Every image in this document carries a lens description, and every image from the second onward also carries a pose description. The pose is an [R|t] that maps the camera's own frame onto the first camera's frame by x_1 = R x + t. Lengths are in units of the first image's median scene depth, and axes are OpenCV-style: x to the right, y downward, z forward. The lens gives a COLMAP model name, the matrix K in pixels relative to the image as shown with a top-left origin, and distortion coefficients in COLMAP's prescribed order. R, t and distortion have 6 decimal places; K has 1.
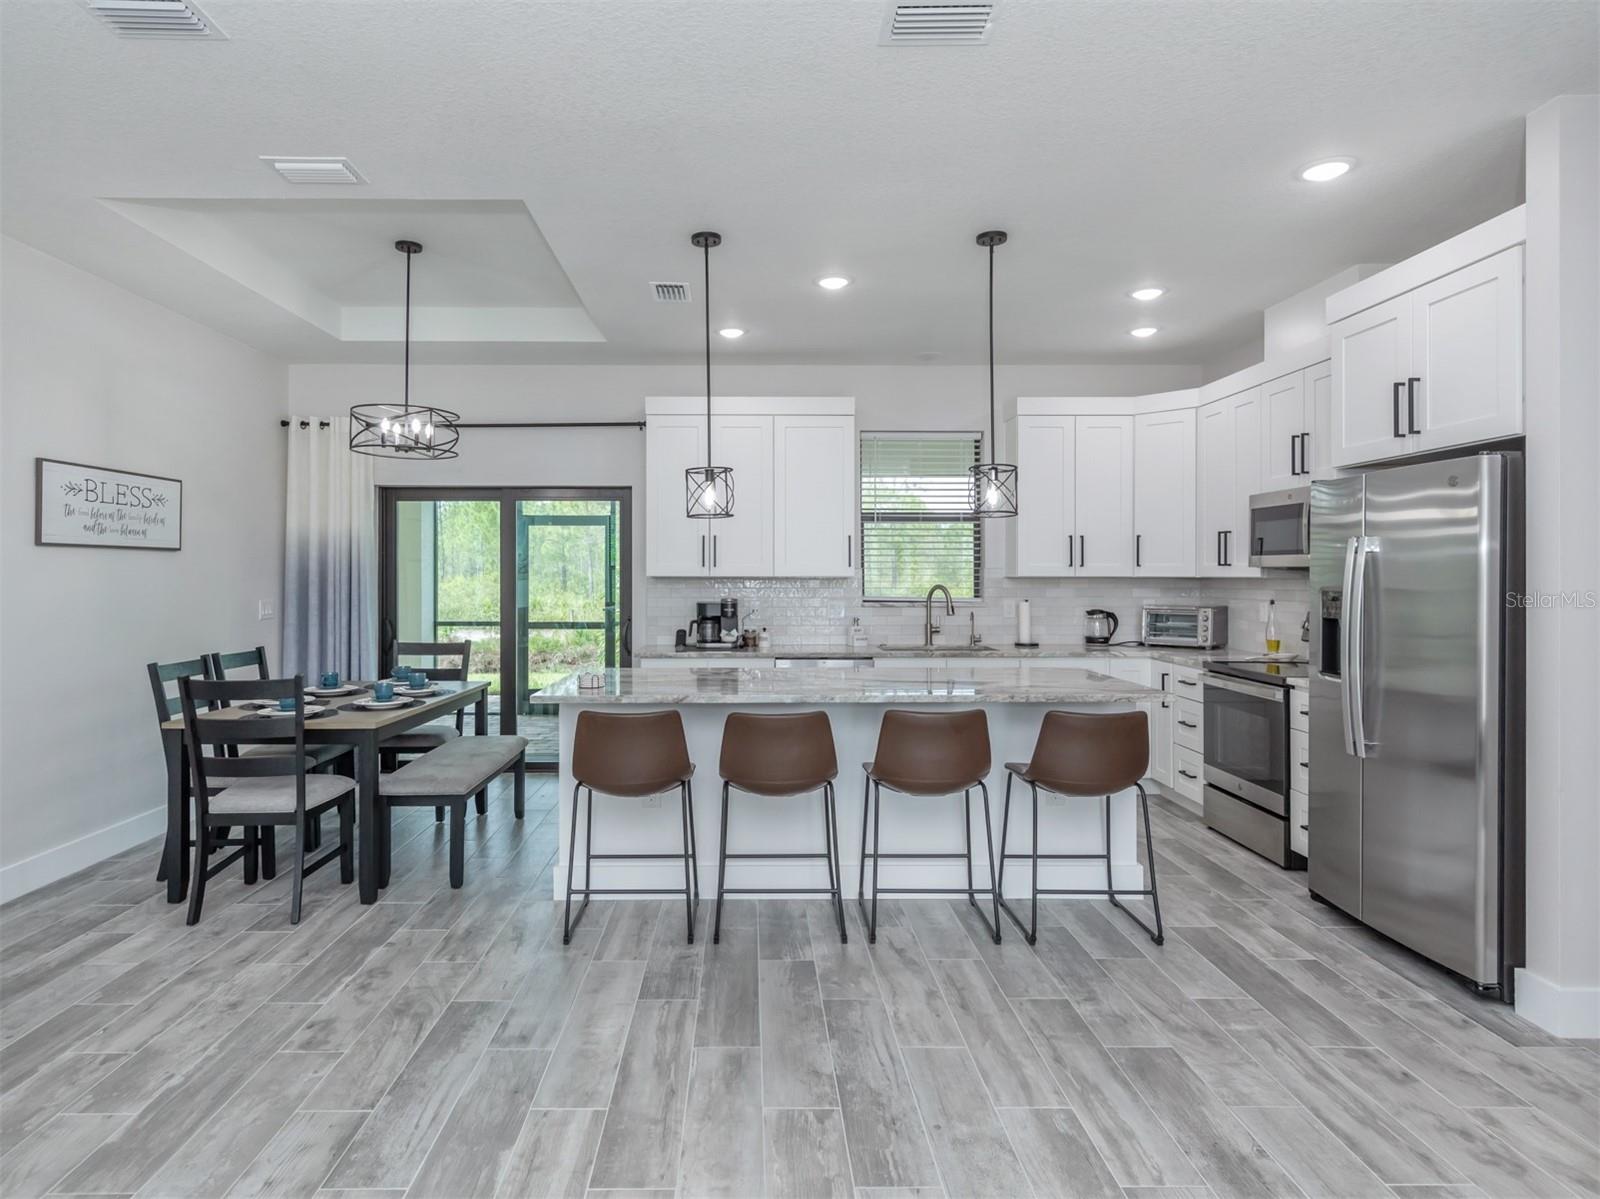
lens RADIAL K [[926.2, 0, 793.9], [0, 926.2, 565.7], [0, 0, 1]] dist [0.003565, -0.000160]
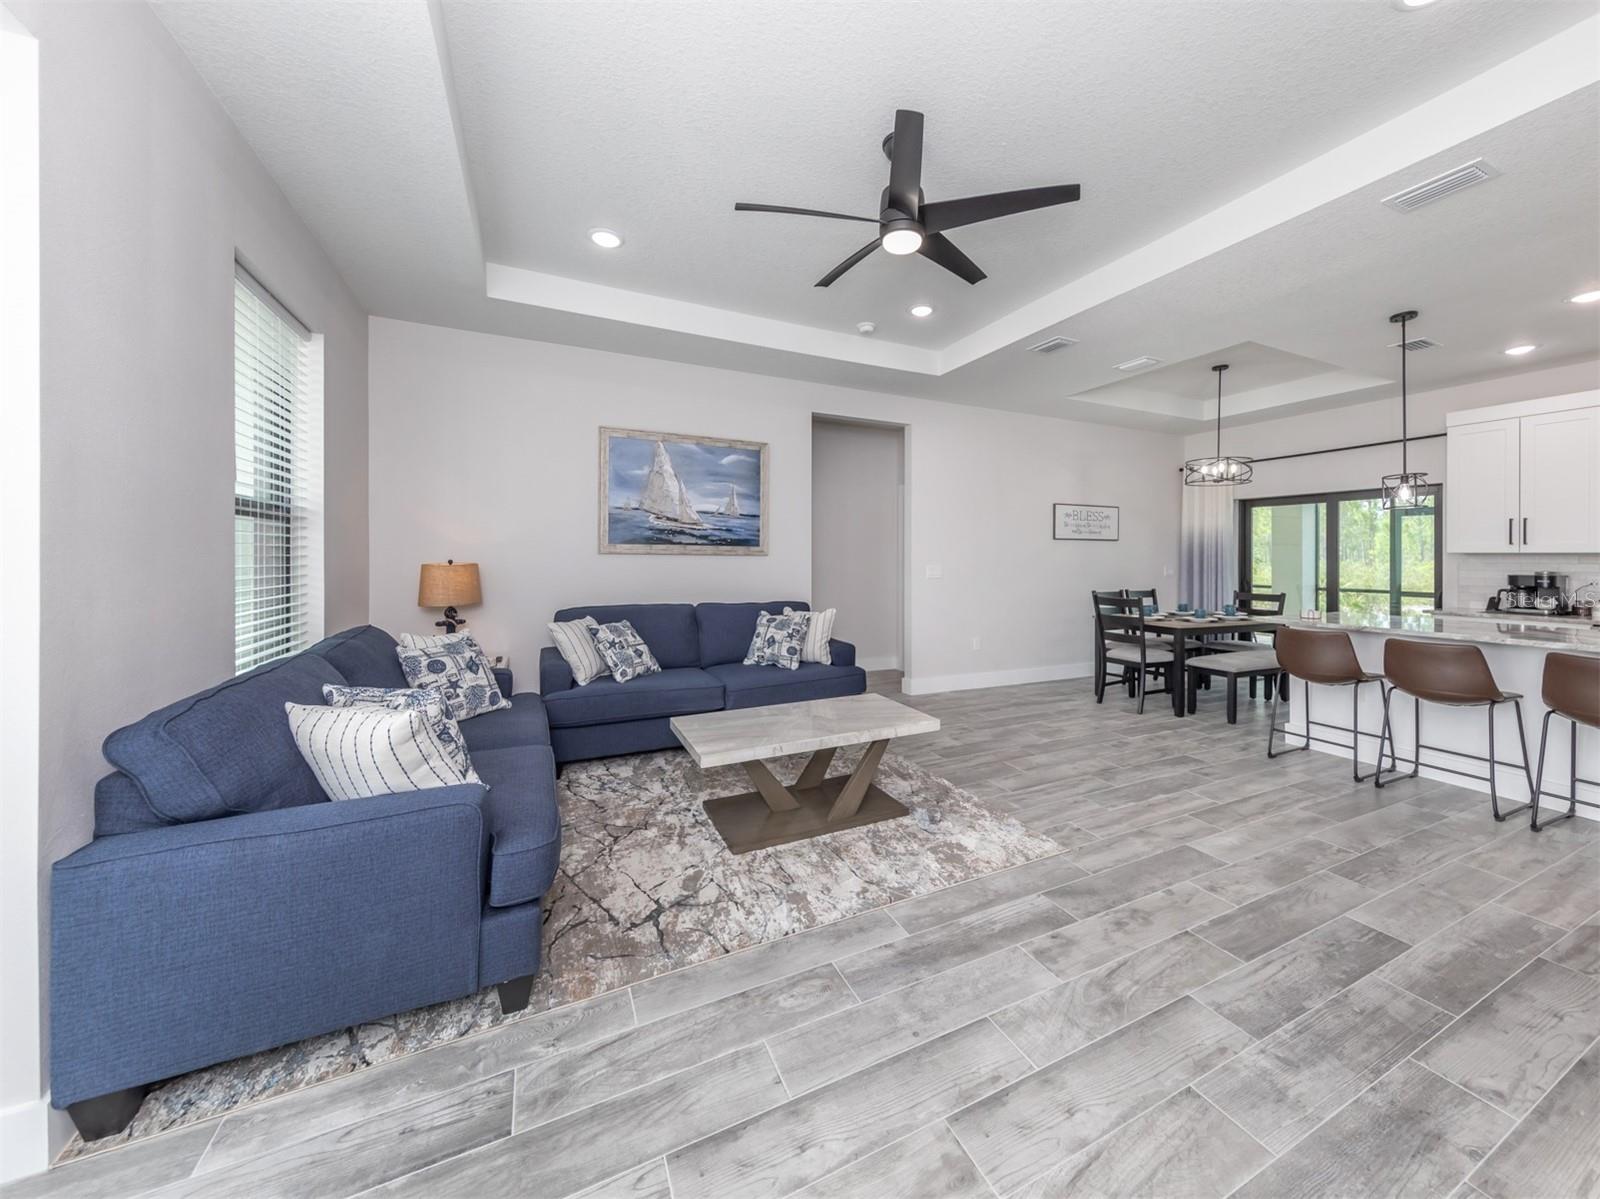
lens RADIAL K [[608.2, 0, 807.4], [0, 608.2, 559.8], [0, 0, 1]] dist [0.000107, 0.000065]
pose [[0.392260, 0.005852, -0.919836, 0.401910], [0.003743, 0.999961, 0.007958, 0.016384], [0.919847, -0.006565, 0.392223, -0.222521]]
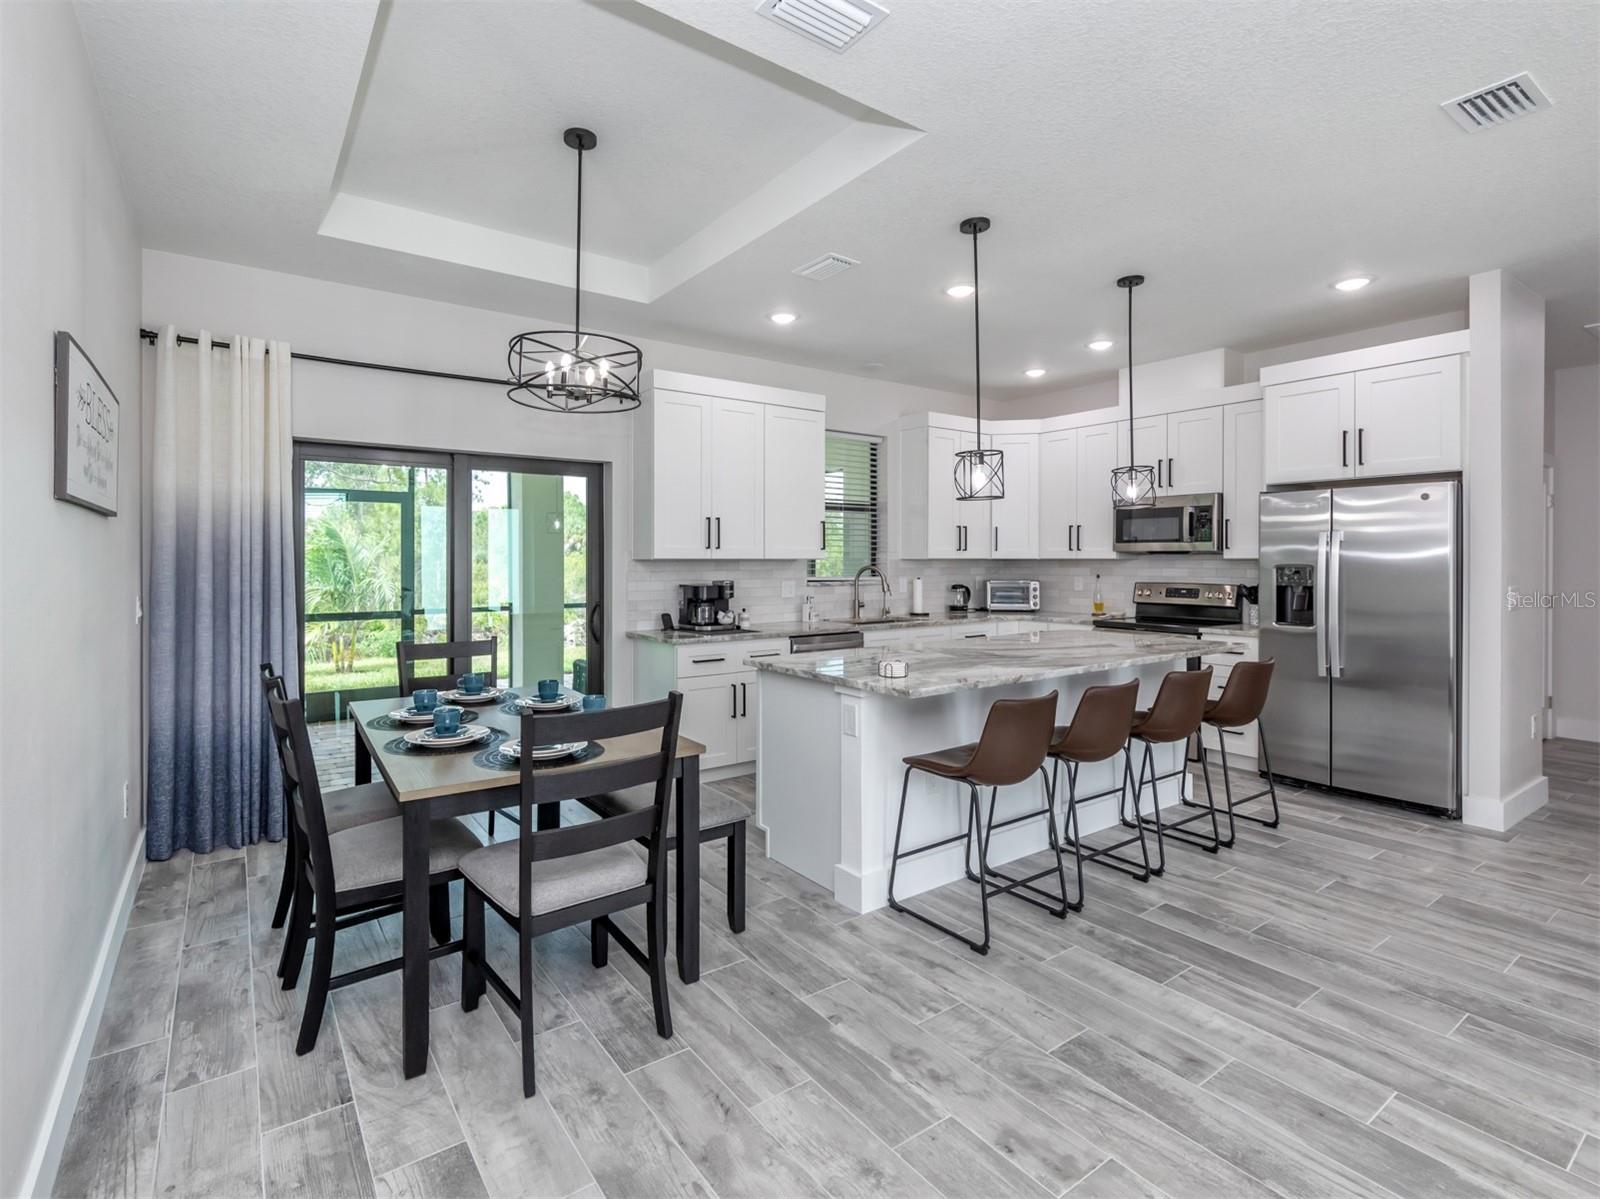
lens RADIAL K [[761.3, 0, 796.4], [0, 761.3, 554.2], [0, 0, 1]] dist [0.001007, 0.000764]
pose [[0.829070, 0.002129, 0.559140, -0.704821], [-0.004670, 0.999984, 0.003117, 0.005648], [-0.559125, -0.005195, 0.829067, 0.404547]]
